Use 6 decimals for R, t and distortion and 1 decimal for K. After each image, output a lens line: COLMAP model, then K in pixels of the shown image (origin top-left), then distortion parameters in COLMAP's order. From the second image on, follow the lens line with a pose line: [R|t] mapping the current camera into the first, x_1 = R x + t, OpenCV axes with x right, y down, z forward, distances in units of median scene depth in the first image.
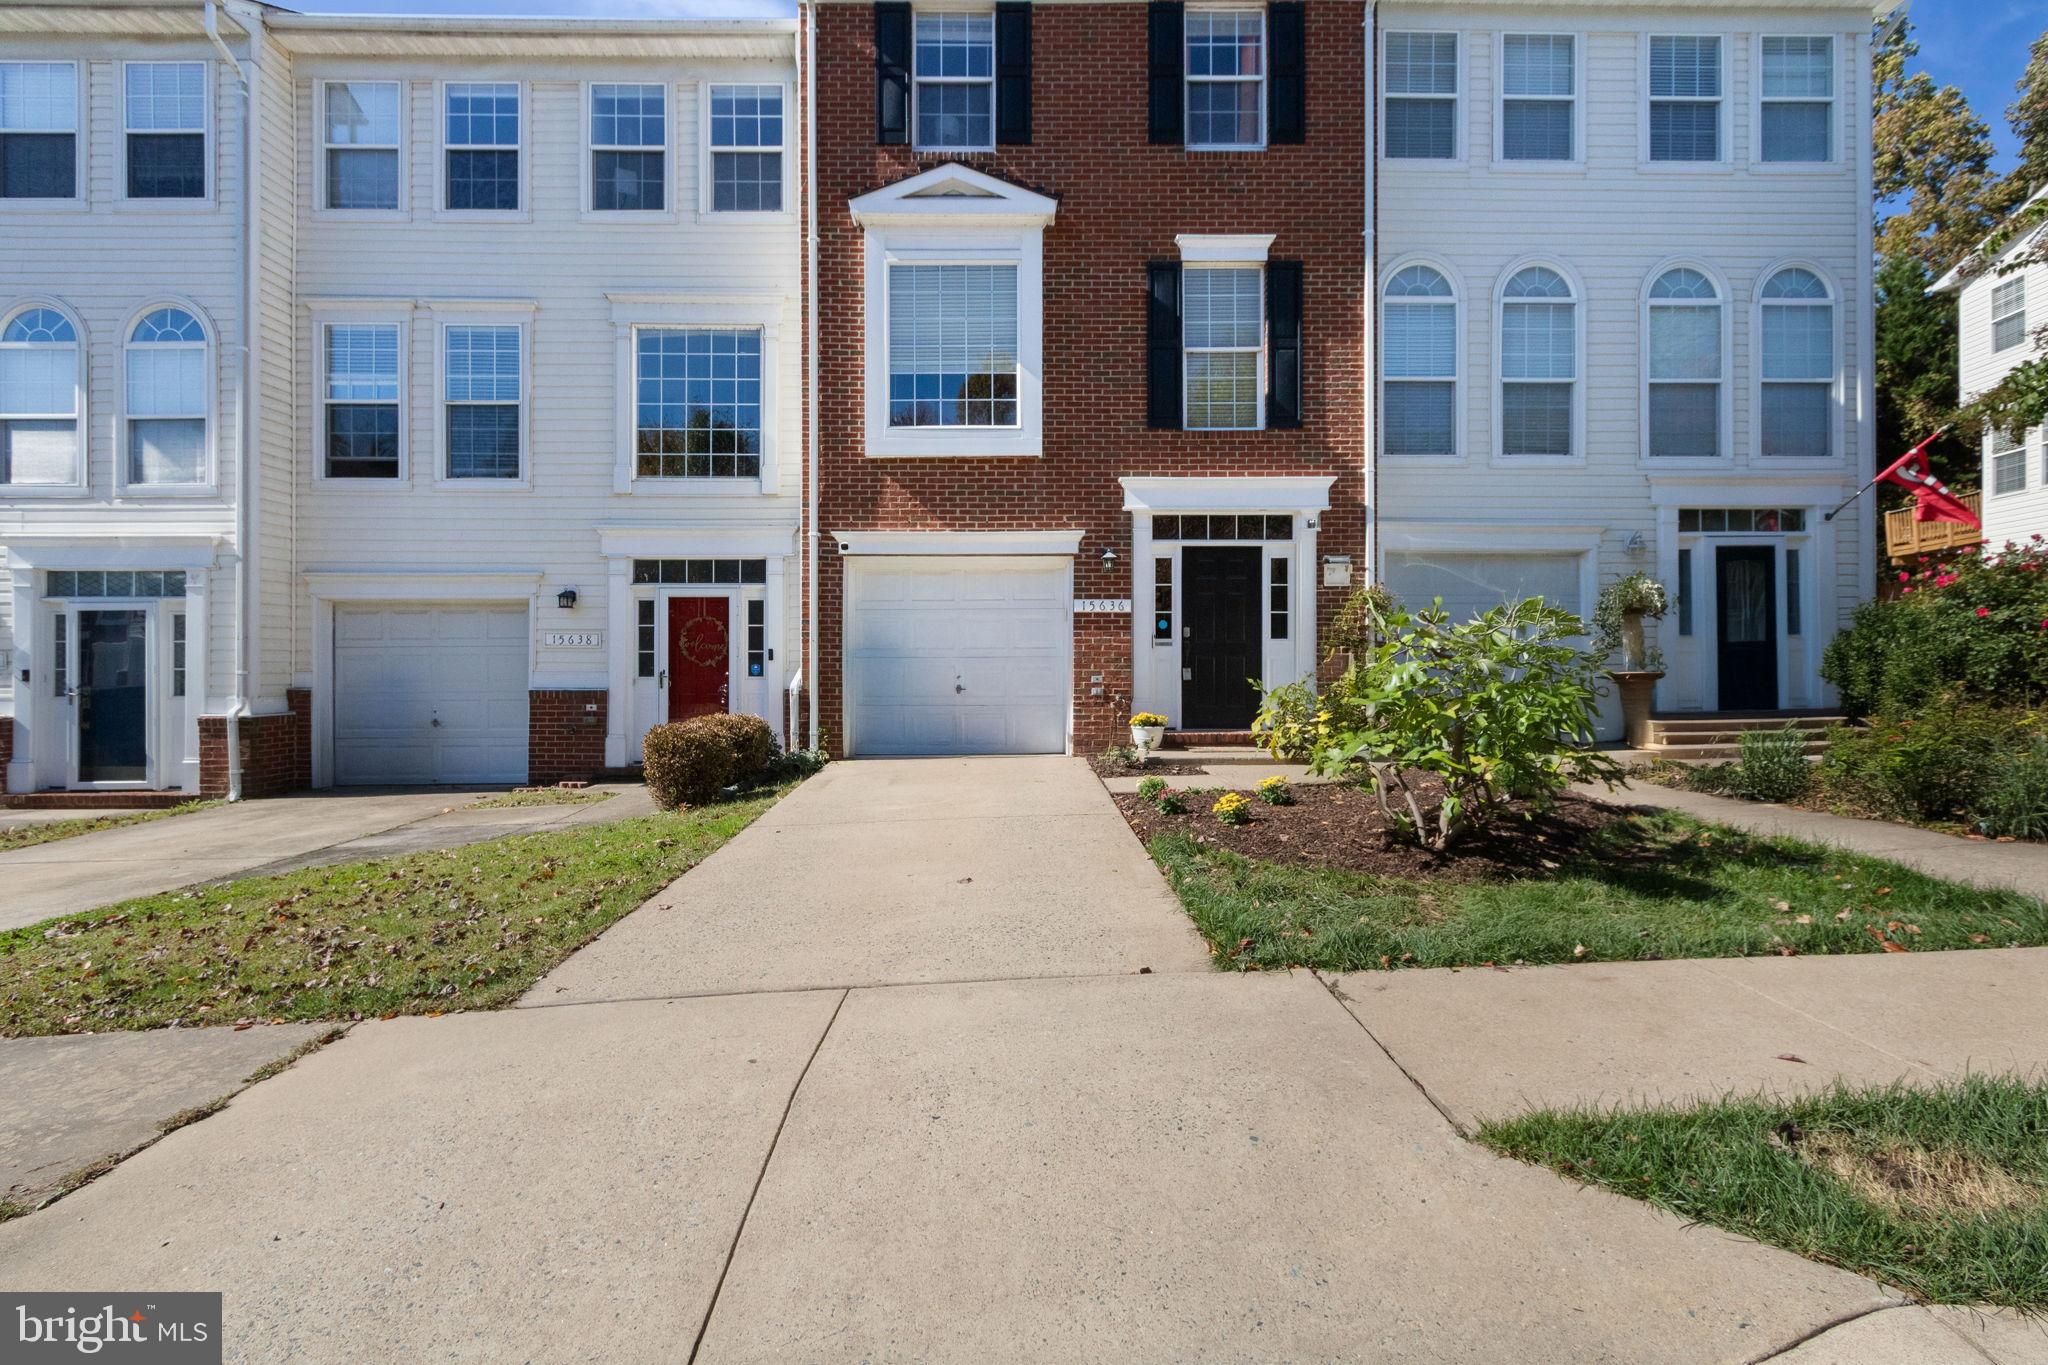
lens RADIAL K [[902.9, 0, 1024.0], [0, 902.9, 682.5], [0, 0, 1]] dist [0.000795, -0.000184]
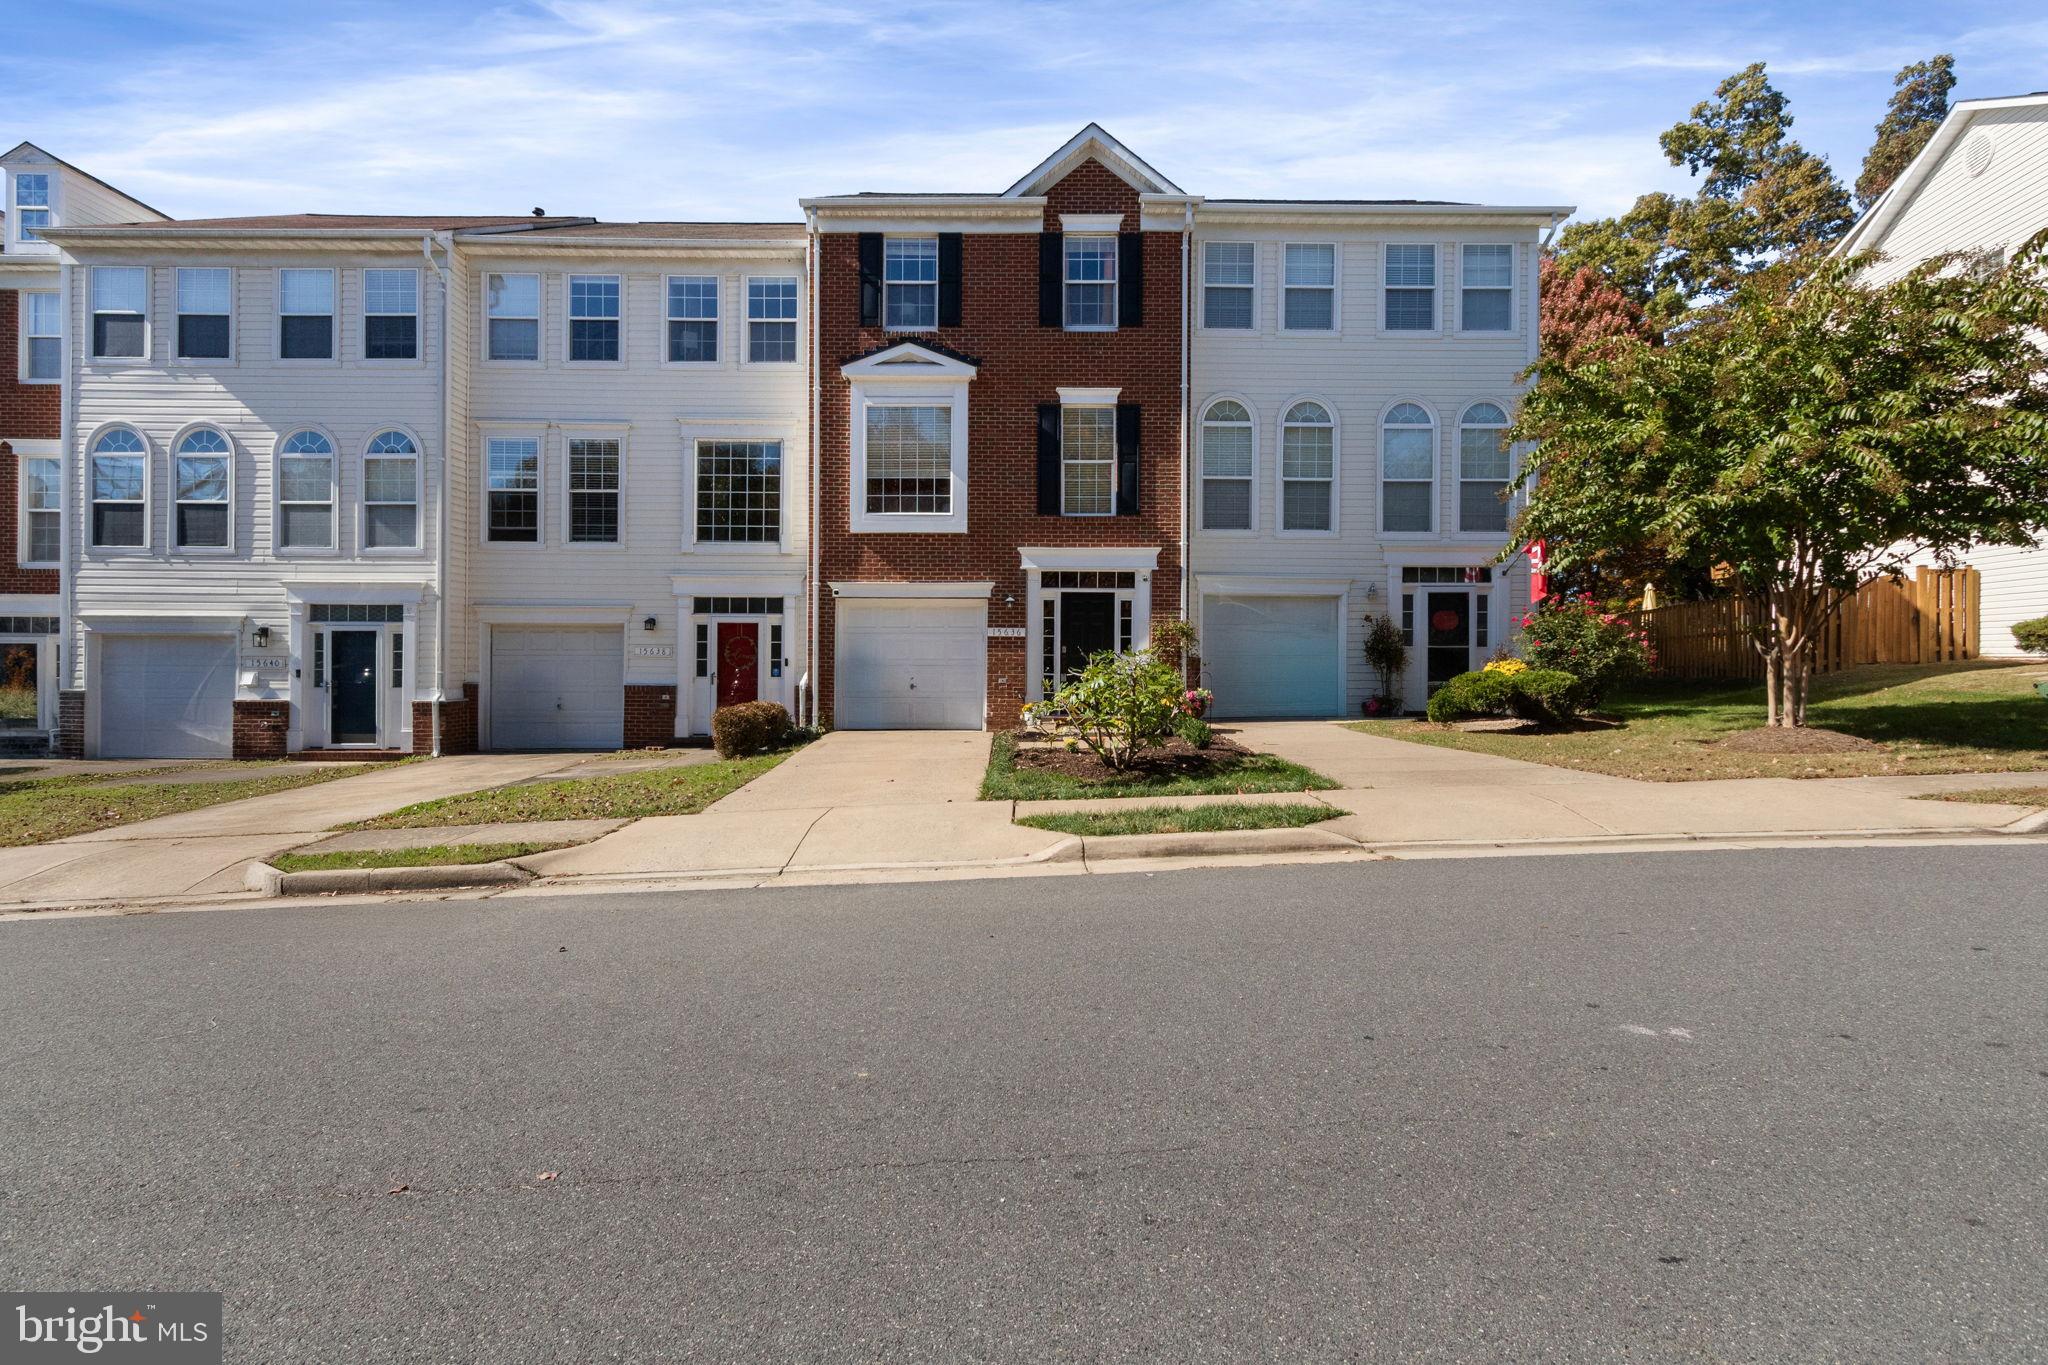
lens RADIAL K [[966.4, 0, 1017.5], [0, 966.4, 675.5], [0, 0, 1]] dist [0.004234, -0.000576]
pose [[0.999849, 0.006674, -0.016041, 0.125514], [-0.006711, 0.999975, -0.002254, -0.008292], [0.016026, 0.002361, 0.999869, -0.585855]]
